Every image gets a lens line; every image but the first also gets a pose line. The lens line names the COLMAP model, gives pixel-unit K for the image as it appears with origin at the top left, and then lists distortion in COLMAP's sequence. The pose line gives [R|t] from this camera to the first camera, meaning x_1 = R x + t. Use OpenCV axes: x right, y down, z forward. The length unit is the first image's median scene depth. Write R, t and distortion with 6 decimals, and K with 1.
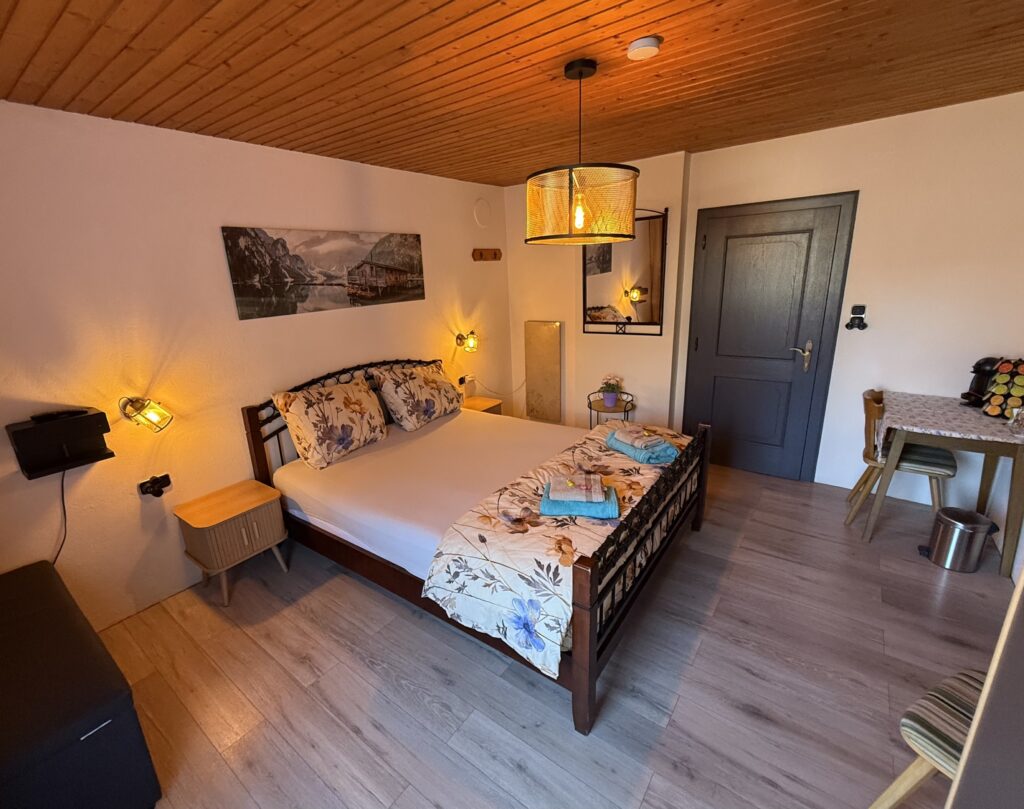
lens RADIAL K [[459.3, 0, 493.2], [0, 459.3, 403.4], [0, 0, 1]] dist [-0.000234, -0.000023]
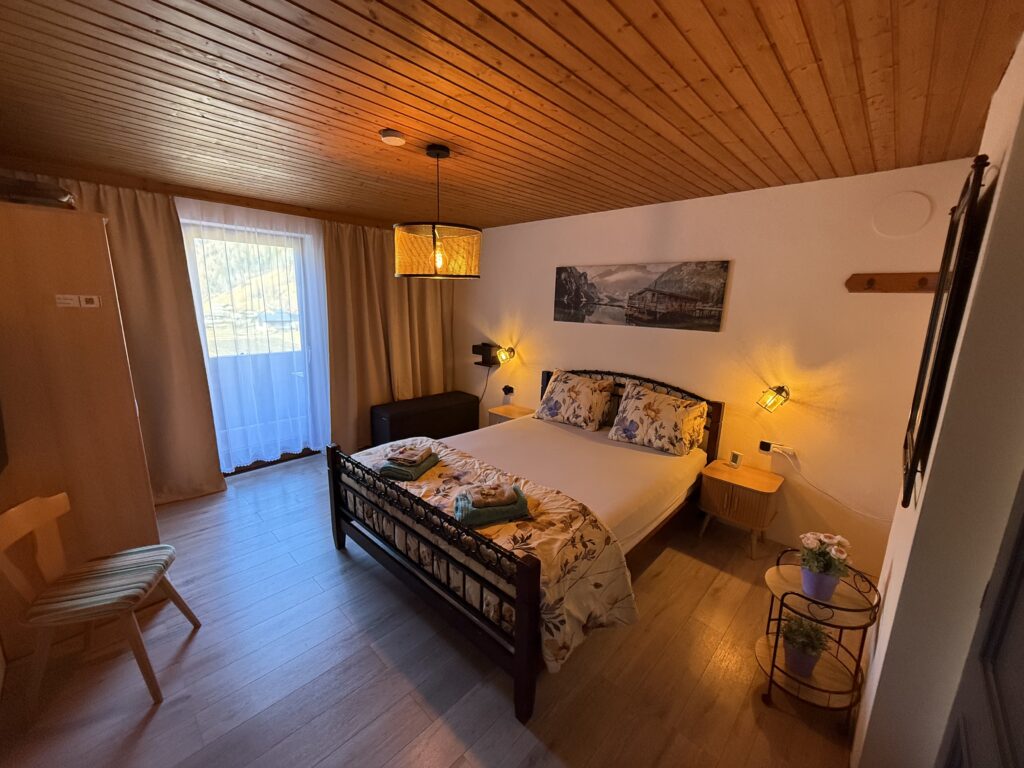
lens RADIAL K [[408.5, 0, 514.1], [0, 408.5, 384.0], [0, 0, 1]] dist [-0.000201, 0.000283]
pose [[-0.100372, 0.249533, -0.963150, 0.844579], [-0.297188, 0.916327, 0.268372, -0.284249], [0.949529, 0.313174, -0.017816, 0.830336]]
